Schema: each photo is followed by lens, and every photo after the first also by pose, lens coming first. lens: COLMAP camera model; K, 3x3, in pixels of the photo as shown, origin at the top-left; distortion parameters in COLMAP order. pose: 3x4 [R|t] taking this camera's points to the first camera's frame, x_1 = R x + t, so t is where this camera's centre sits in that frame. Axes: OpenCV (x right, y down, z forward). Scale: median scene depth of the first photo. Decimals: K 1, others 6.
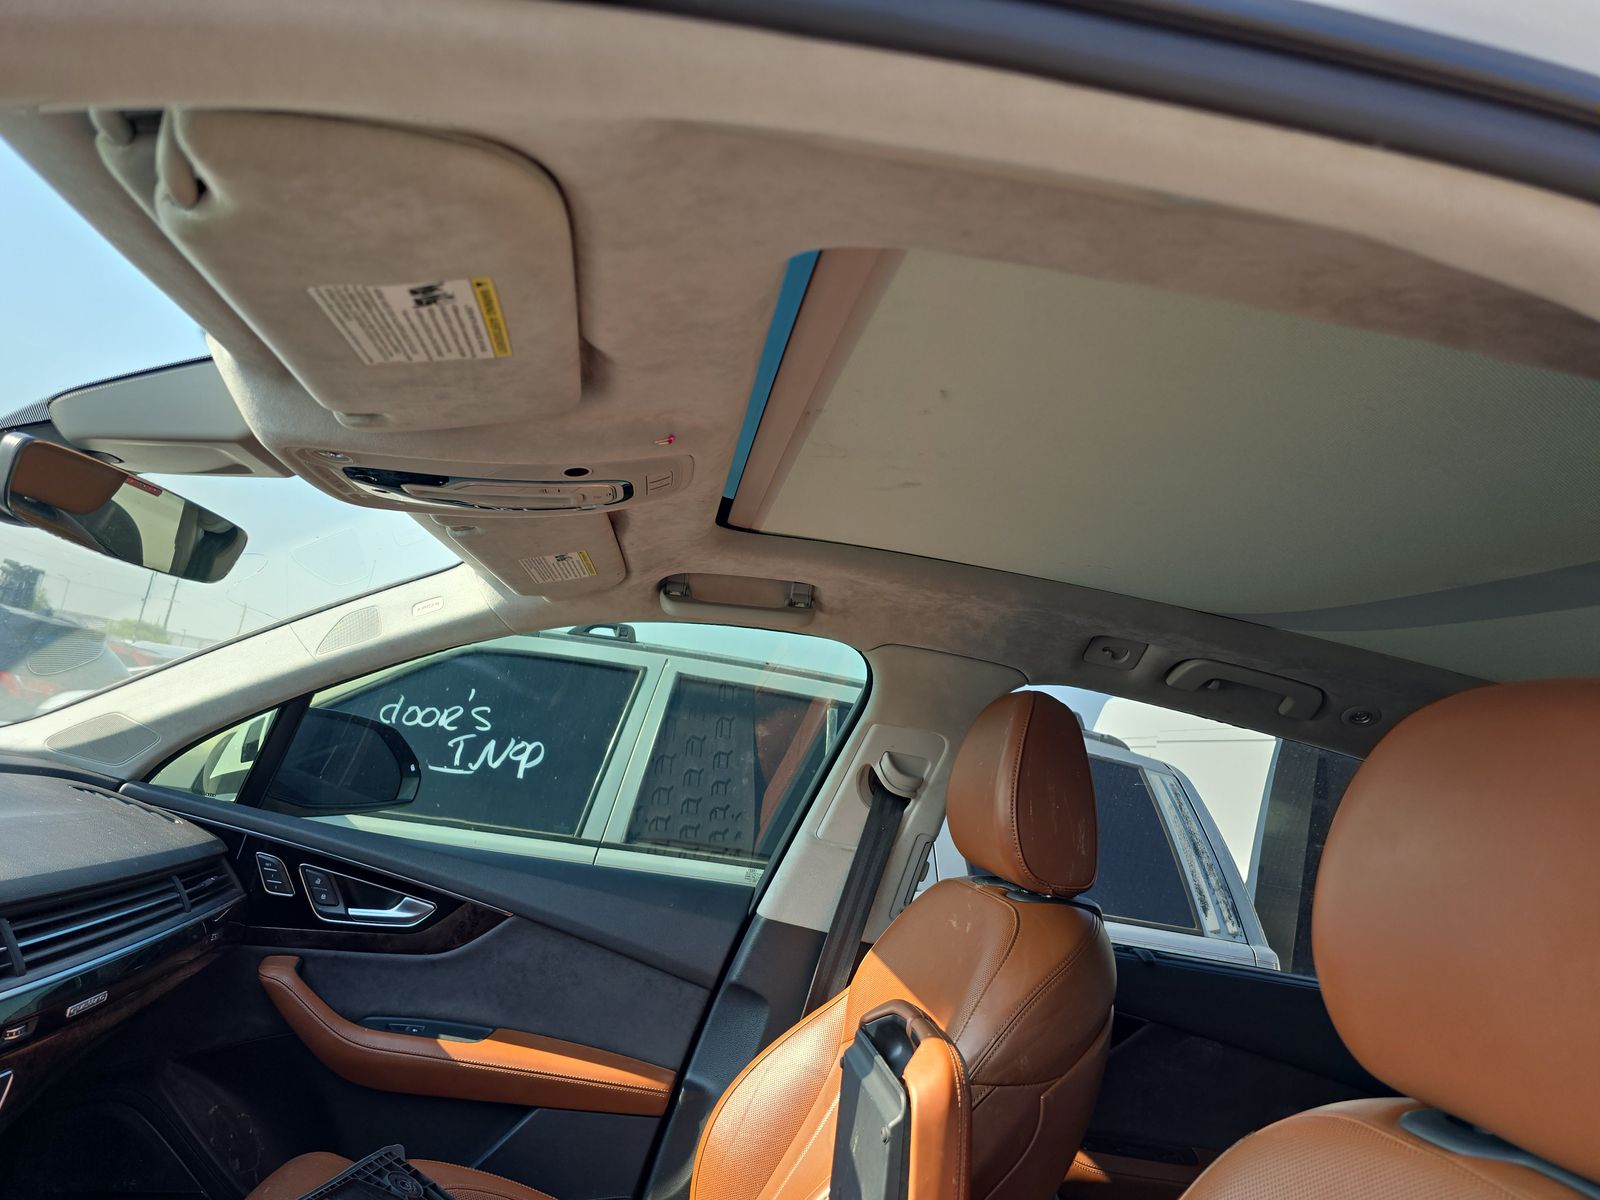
lens RADIAL K [[1109.9, 0, 796.7], [0, 1109.9, 583.4], [0, 0, 1]] dist [0.078799, -0.088532]
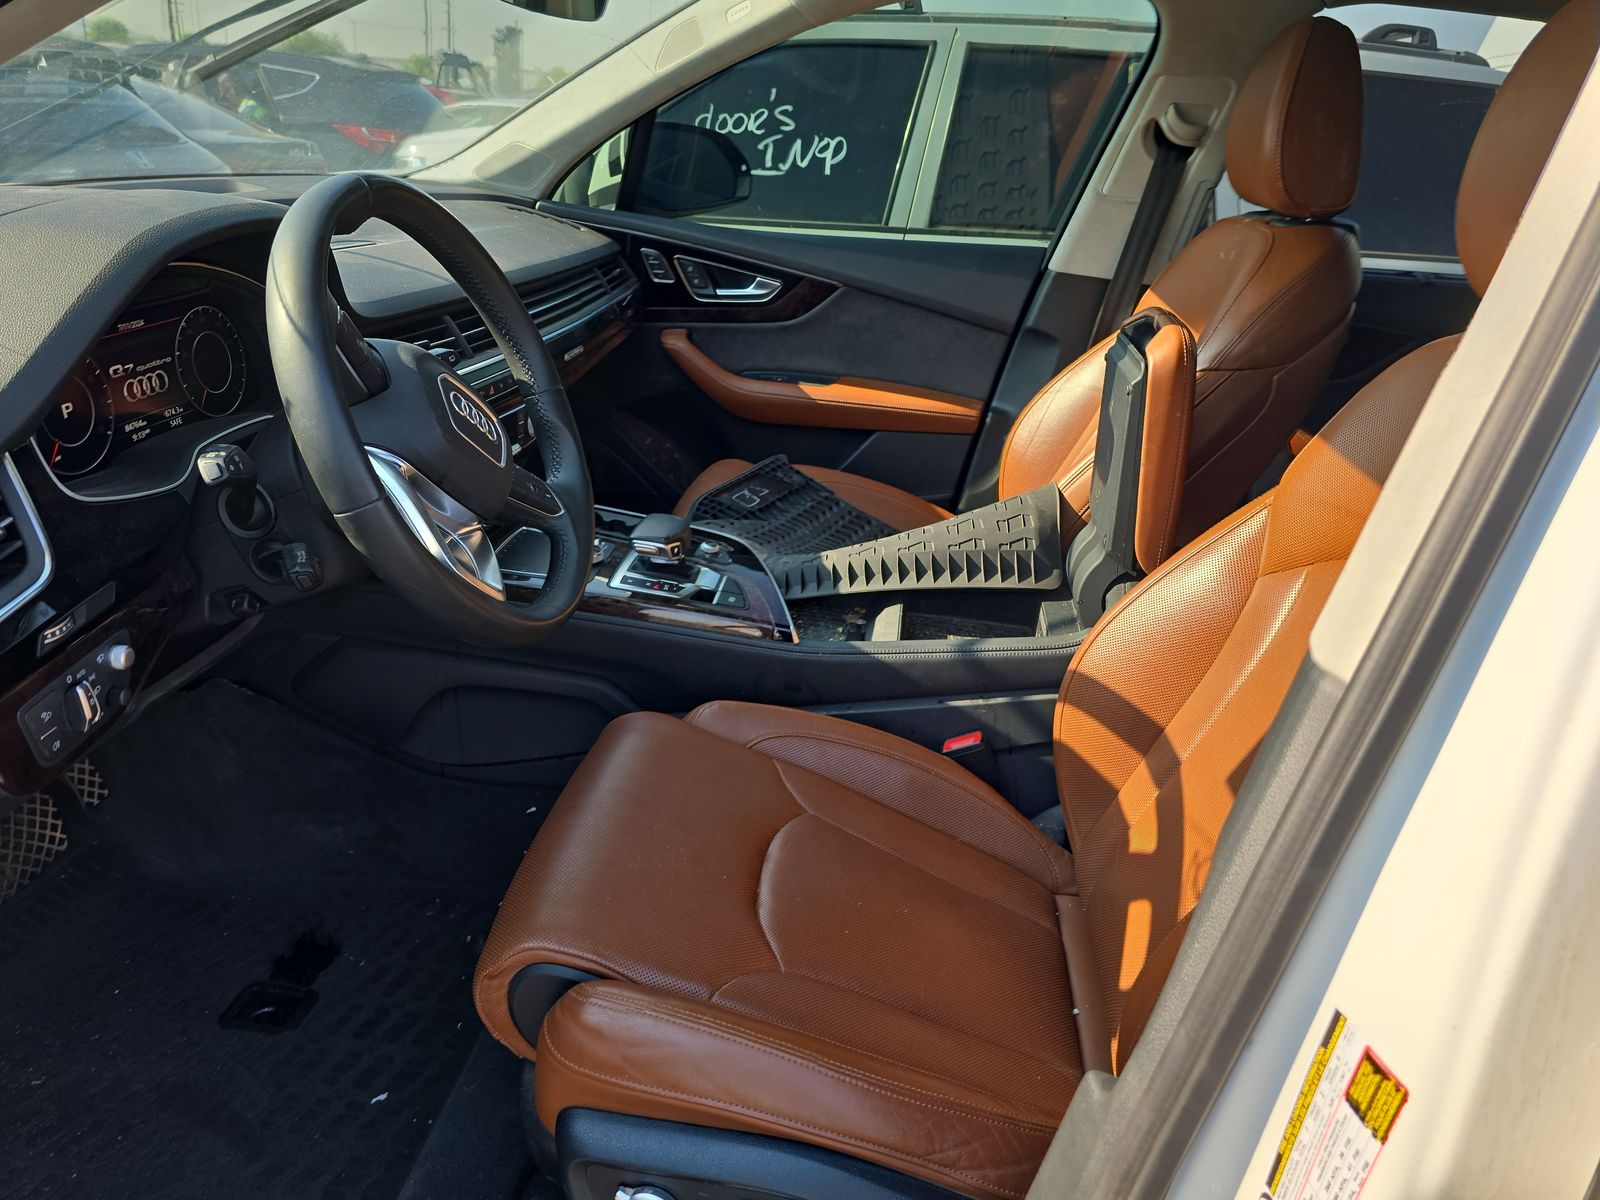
lens RADIAL K [[1122.4, 0, 769.2], [0, 1122.4, 599.6], [0, 0, 1]] dist [0.050350, -0.057743]
pose [[0.957156, 0.006195, -0.289508, 0.028170], [0.142015, 0.861239, 0.487954, -0.020597], [0.252359, -0.508162, 0.823460, -0.207666]]
